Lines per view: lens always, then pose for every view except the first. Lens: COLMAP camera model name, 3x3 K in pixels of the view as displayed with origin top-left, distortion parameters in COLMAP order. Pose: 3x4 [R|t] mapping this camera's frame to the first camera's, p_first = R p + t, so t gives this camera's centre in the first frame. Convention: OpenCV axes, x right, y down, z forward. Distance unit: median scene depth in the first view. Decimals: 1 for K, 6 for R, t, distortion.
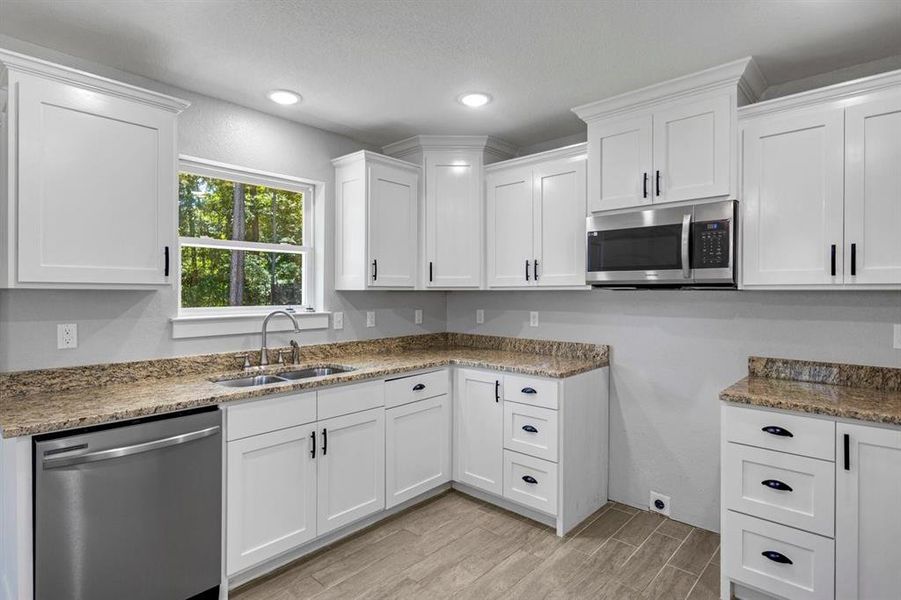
lens RADIAL K [[468.7, 0, 449.2], [0, 468.7, 296.7], [0, 0, 1]] dist [0.011467, 0.000291]
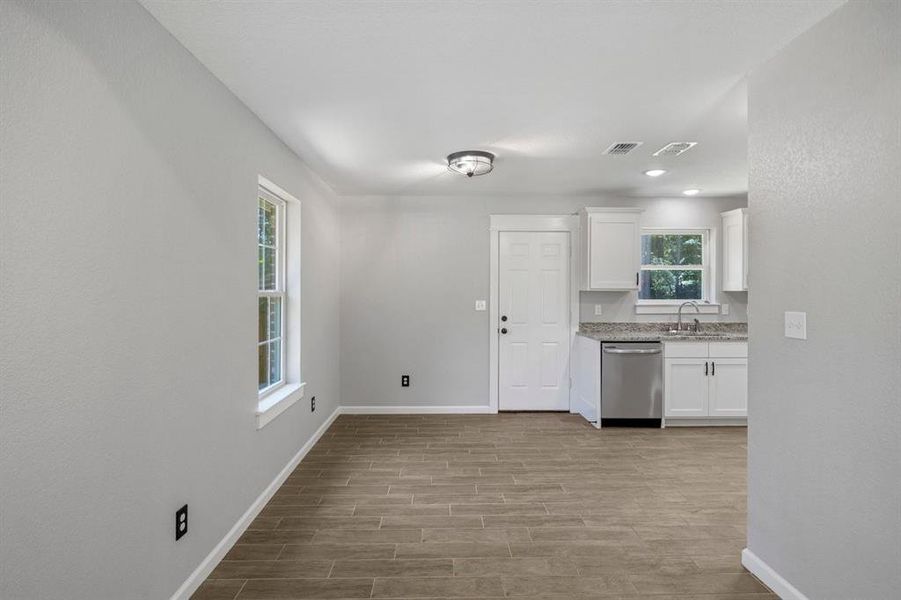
lens RADIAL K [[470.5, 0, 445.6], [0, 470.5, 292.0], [0, 0, 1]] dist [0.001401, -0.000516]
pose [[0.686668, -0.002338, -0.726968, 0.334696], [-0.005592, 0.999948, -0.008498, 0.011088], [0.726950, 0.009900, 0.686619, -0.979393]]
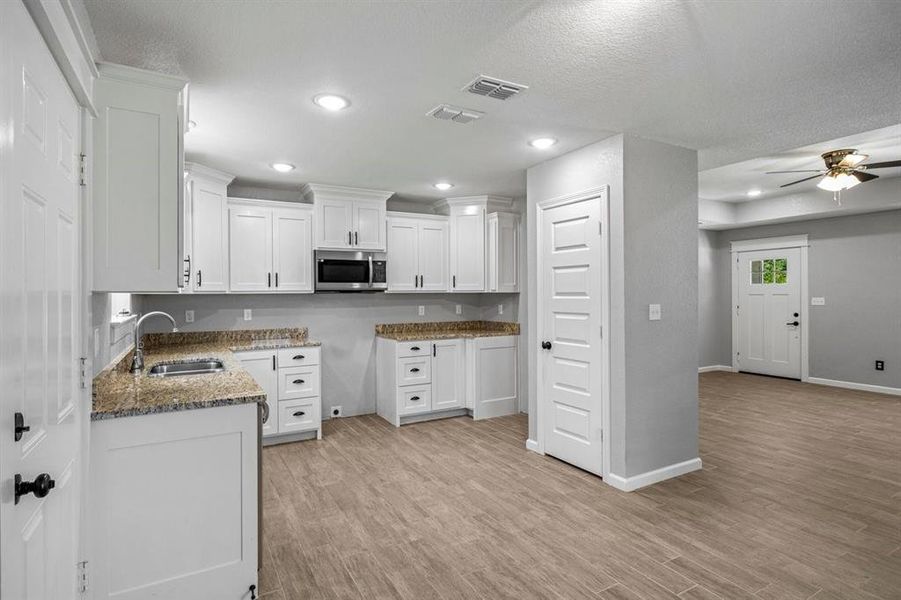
lens RADIAL K [[460.9, 0, 444.2], [0, 460.9, 297.7], [0, 0, 1]] dist [-0.007572, -0.000577]
pose [[0.317286, -0.009925, 0.948278, -1.102545], [0.016899, 0.999846, 0.004810, 0.001469], [-0.948179, 0.014499, 0.317405, 0.043111]]
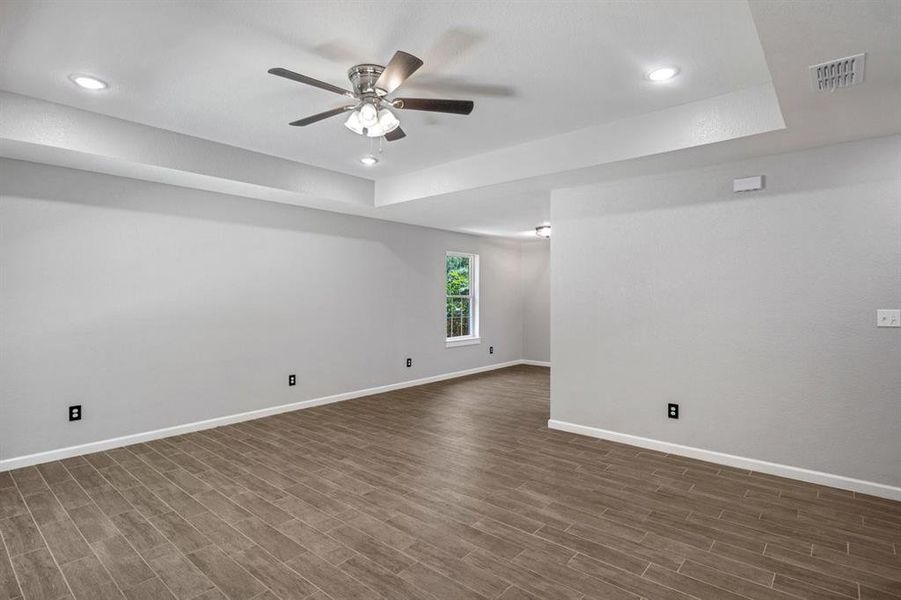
lens RADIAL K [[457.8, 0, 450.5], [0, 457.8, 300.0], [0, 0, 1]] dist [-0.002130, -0.001103]
pose [[0.036933, 0.006617, -0.999296, 1.952549], [-0.009379, 0.999936, 0.006275, 0.010326], [0.999274, 0.009140, 0.036993, -0.643797]]
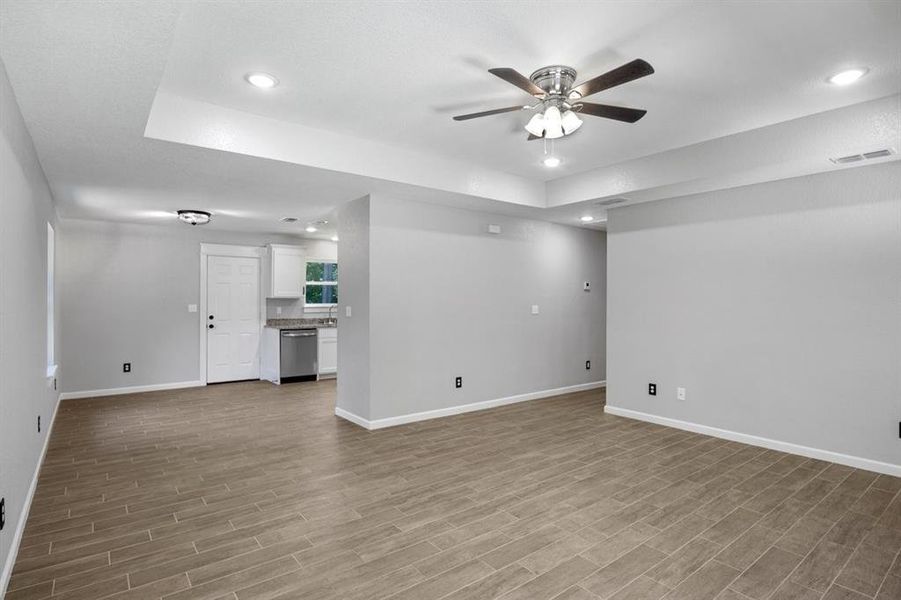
lens RADIAL K [[460.9, 0, 444.2], [0, 460.9, 297.7], [0, 0, 1]] dist [-0.007572, -0.000577]
pose [[0.984510, -0.001968, -0.175316, 0.864912], [-0.000417, 0.999908, -0.013565, 0.023048], [0.175327, 0.013428, 0.984419, -1.826467]]
